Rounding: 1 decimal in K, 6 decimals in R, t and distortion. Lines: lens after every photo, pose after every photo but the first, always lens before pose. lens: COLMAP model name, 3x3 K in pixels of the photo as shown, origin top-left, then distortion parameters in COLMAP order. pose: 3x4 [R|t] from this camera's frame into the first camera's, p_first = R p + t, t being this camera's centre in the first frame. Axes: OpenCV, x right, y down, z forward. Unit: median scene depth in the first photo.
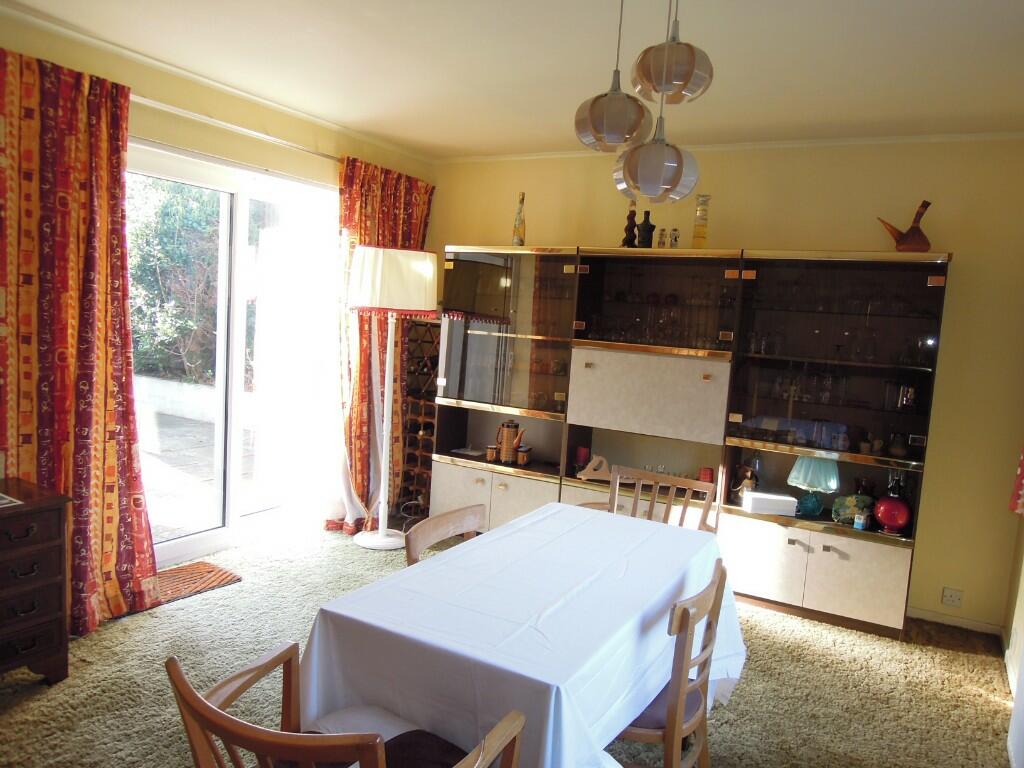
lens RADIAL K [[735.6, 0, 520.3], [0, 735.6, 388.7], [0, 0, 1]] dist [-0.005324, -0.002939]
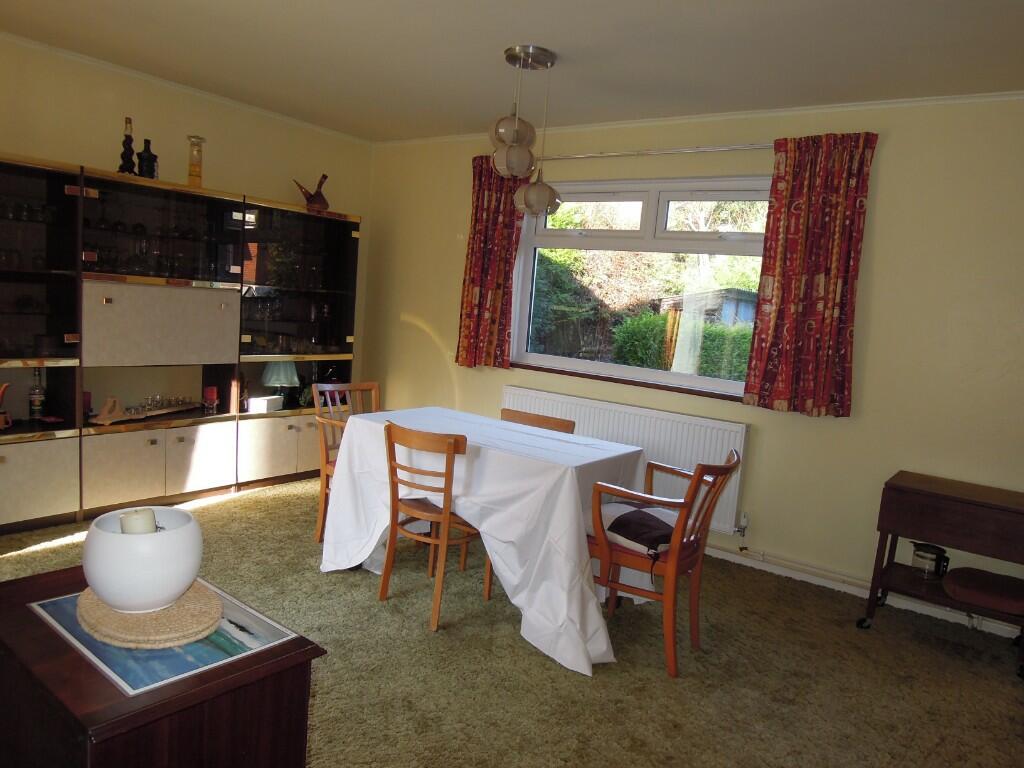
lens RADIAL K [[703.8, 0, 512.0], [0, 703.8, 384.0], [0, 0, 1]] dist [0.000138, -0.000247]
pose [[0.176638, -0.171447, 0.969229, -0.747981], [0.029408, 0.985192, 0.168911, -0.067950], [-0.983836, -0.001333, 0.179064, 0.365864]]
